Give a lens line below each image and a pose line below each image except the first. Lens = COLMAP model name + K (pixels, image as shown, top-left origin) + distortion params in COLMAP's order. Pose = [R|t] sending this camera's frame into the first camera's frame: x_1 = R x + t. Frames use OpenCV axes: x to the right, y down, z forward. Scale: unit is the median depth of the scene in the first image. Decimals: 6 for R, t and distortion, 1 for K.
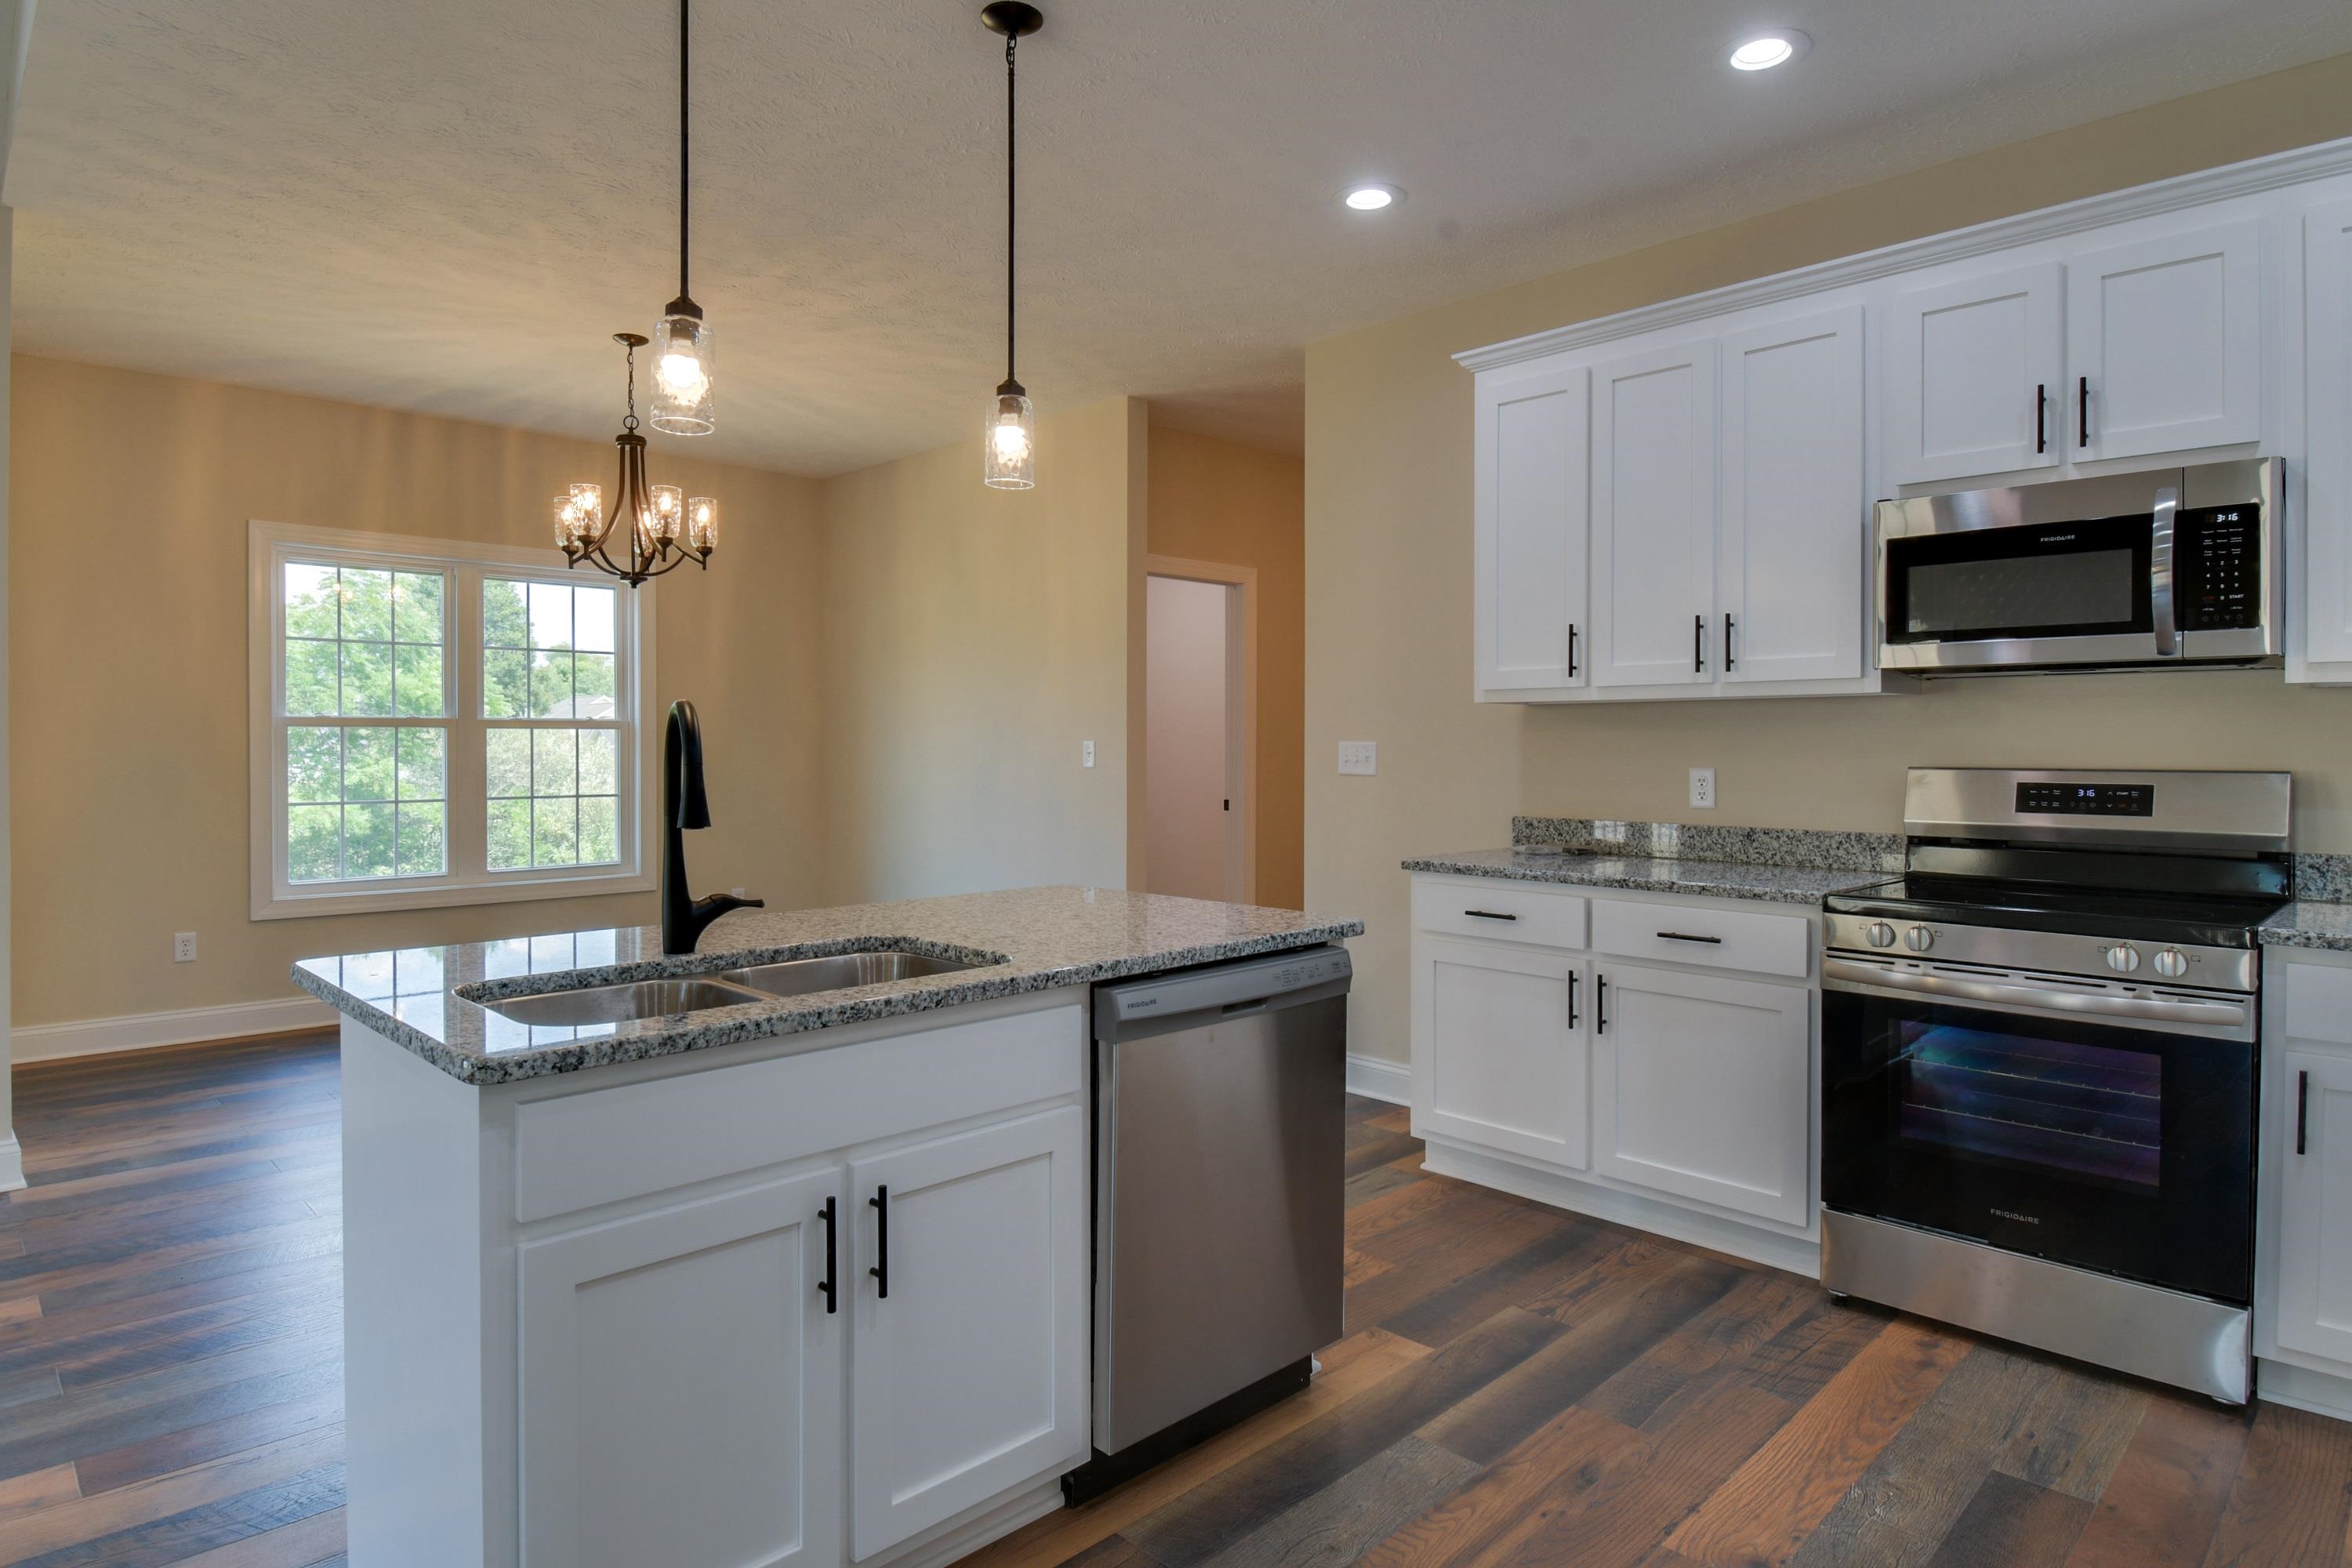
lens RADIAL K [[1287.6, 0, 1151.6], [0, 1287.6, 762.5], [0, 0, 1]] dist [0.006011, -0.018550]
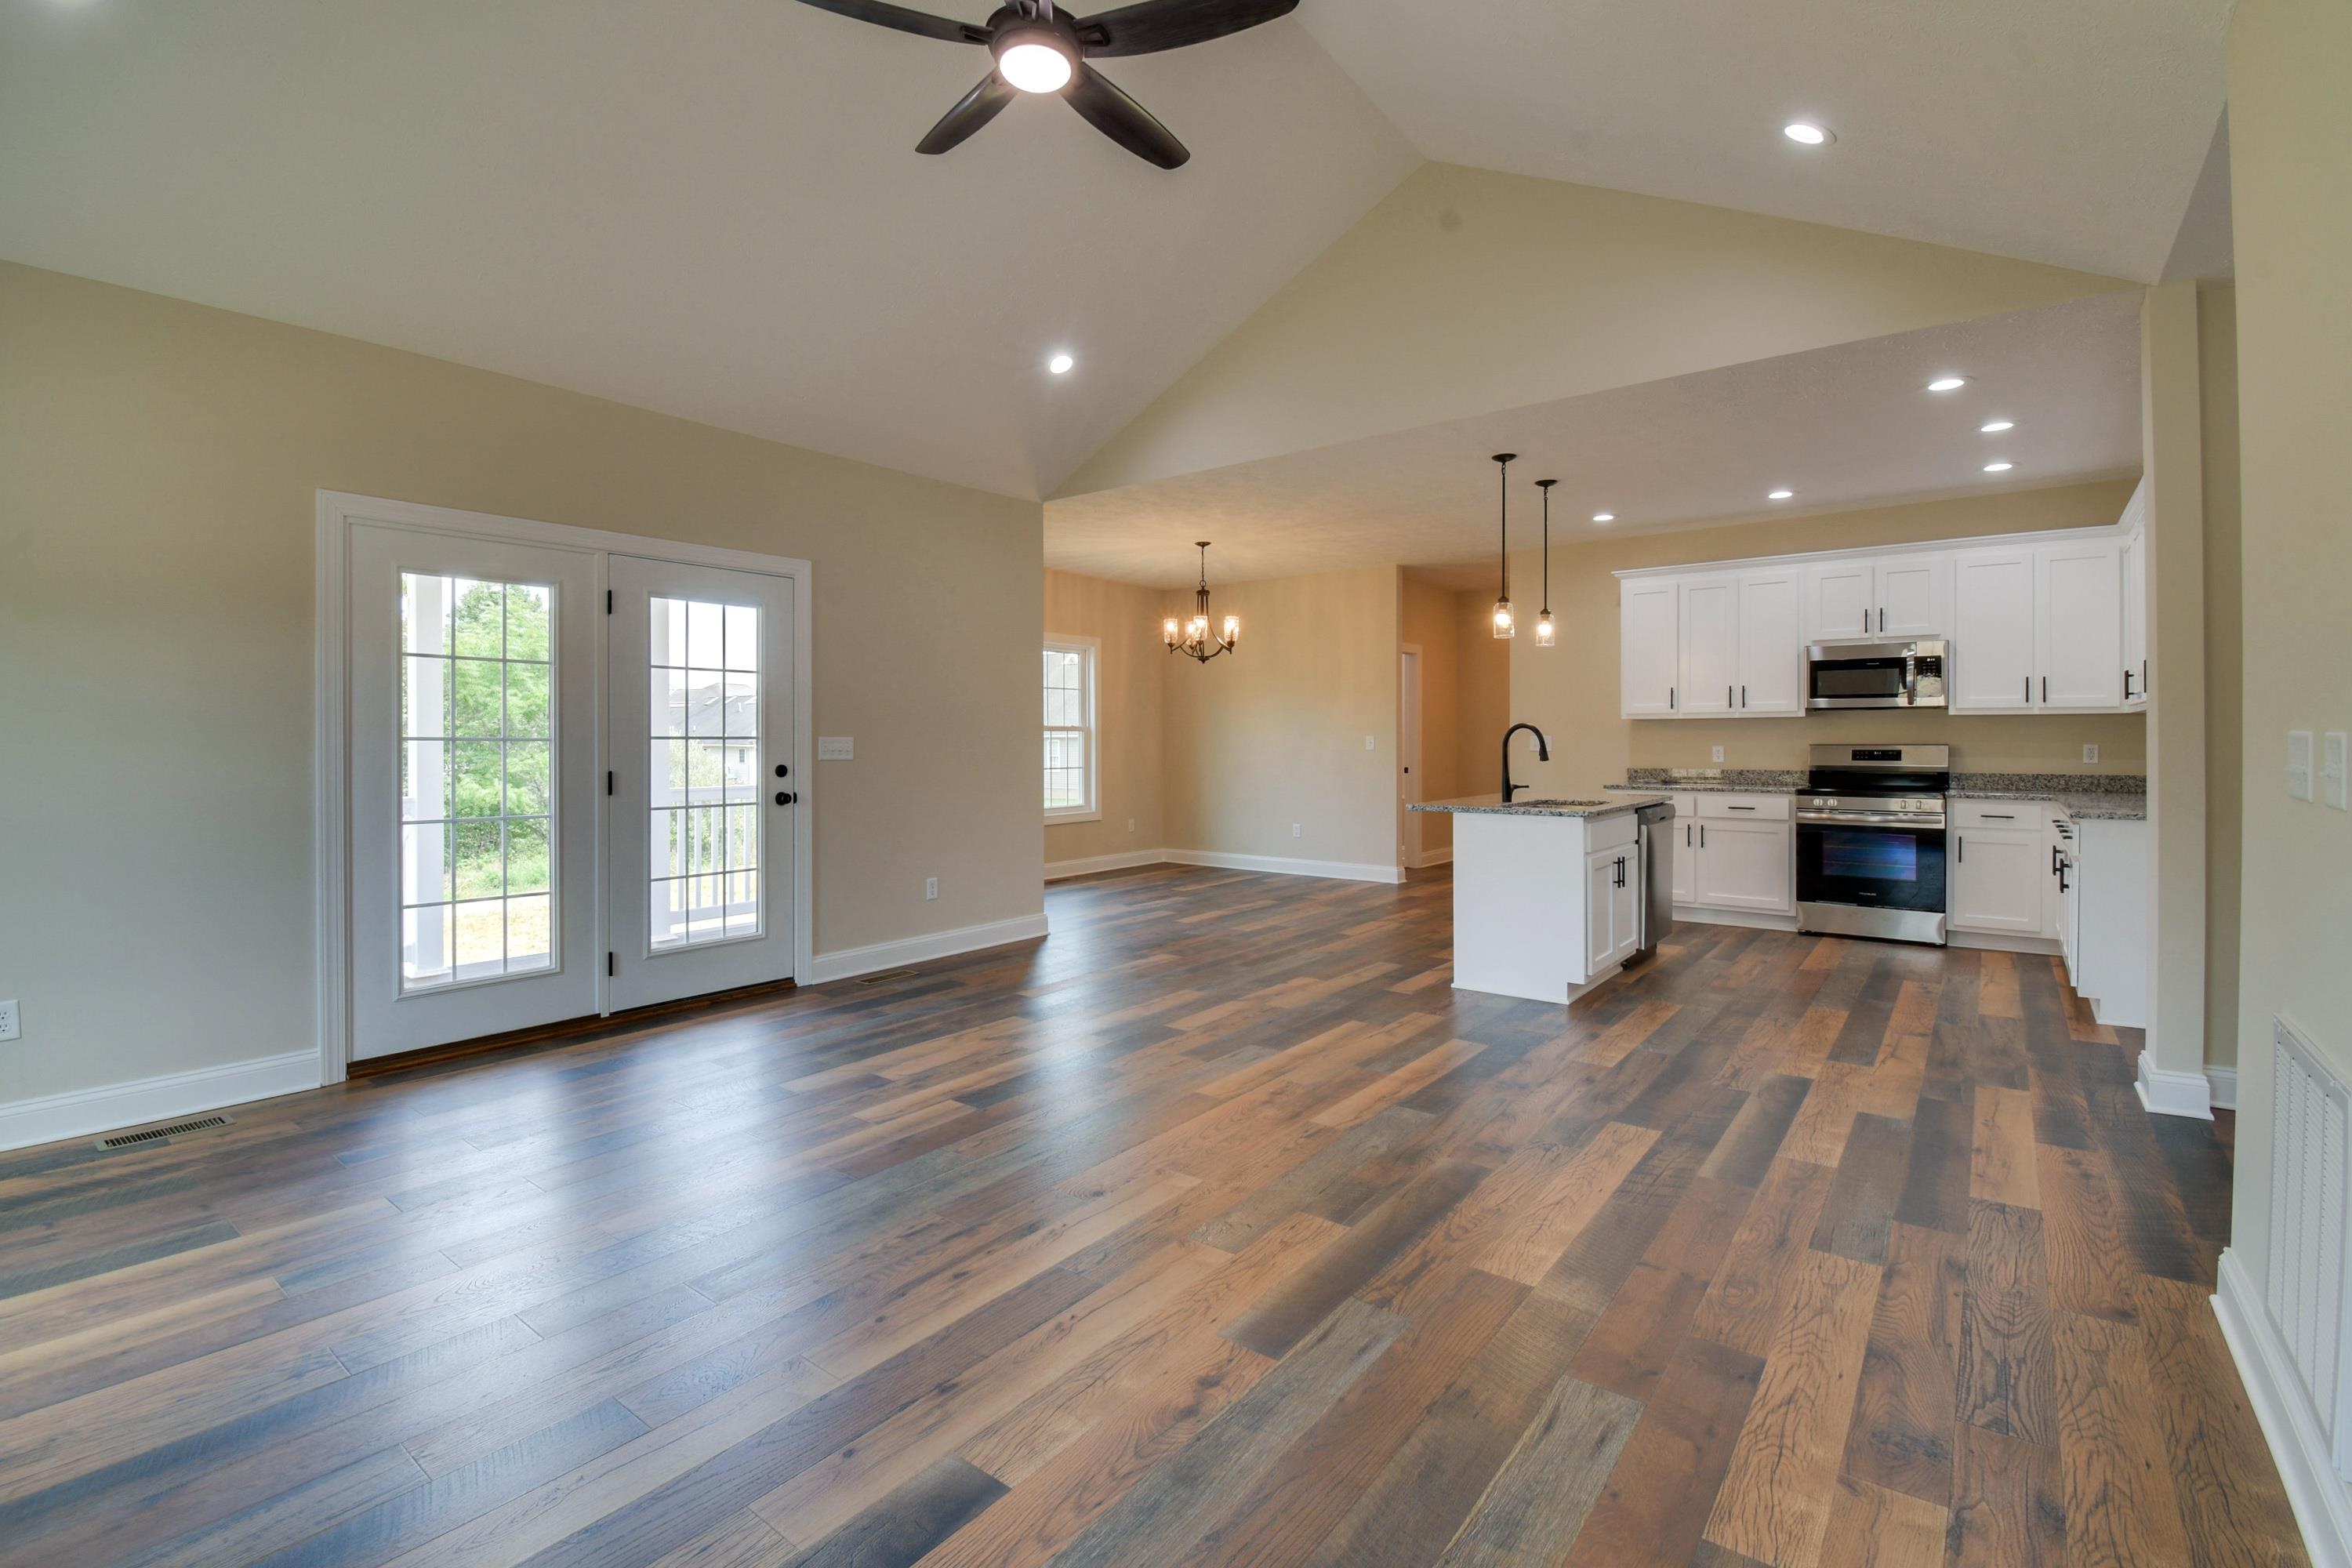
lens RADIAL K [[1056.4, 0, 1137.3], [0, 1056.4, 745.1], [0, 0, 1]] dist [0.001479, -0.014461]
pose [[0.992229, -0.003562, 0.124374, -1.059011], [0.004771, 0.999944, -0.009427, 0.018862], [-0.124333, 0.009947, 0.992191, -0.981070]]
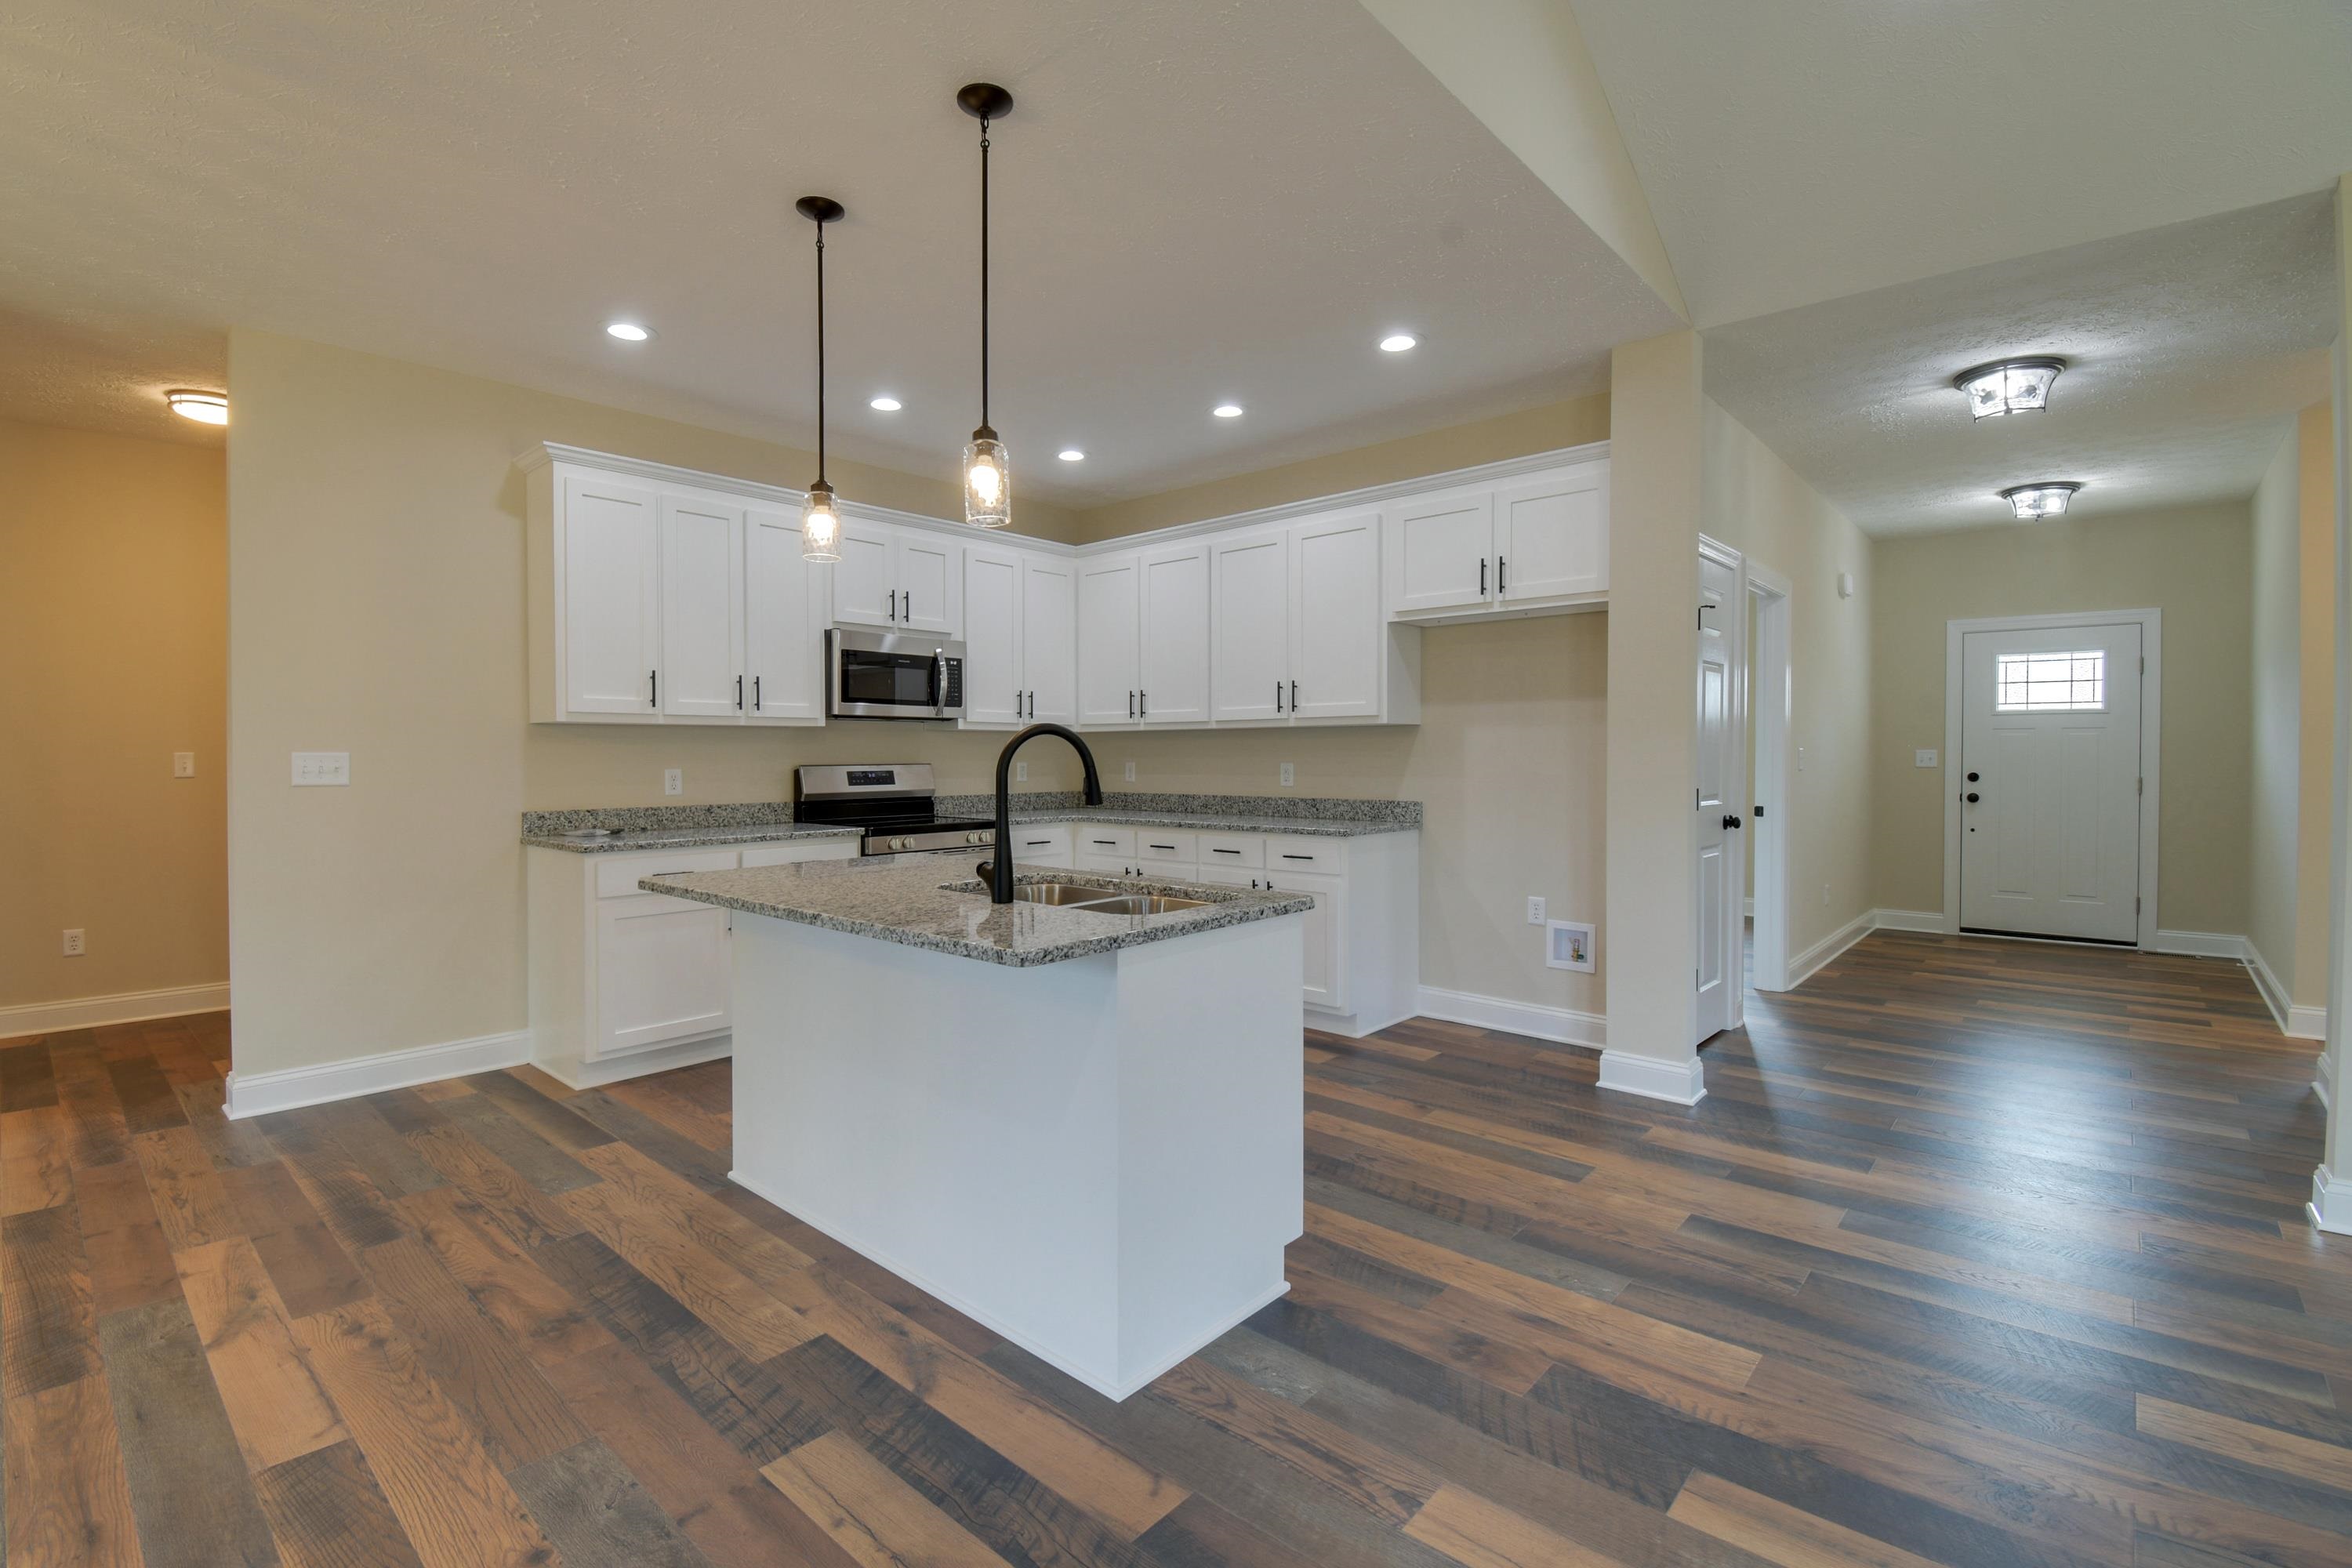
lens RADIAL K [[1056.4, 0, 1183.9], [0, 1056.4, 772.4], [0, 0, 1]] dist [0.001479, -0.014461]
pose [[-0.078265, -0.023114, 0.996665, -1.004750], [0.015647, 0.999580, 0.024410, -0.015124], [-0.996810, 0.017505, -0.077871, 0.577520]]
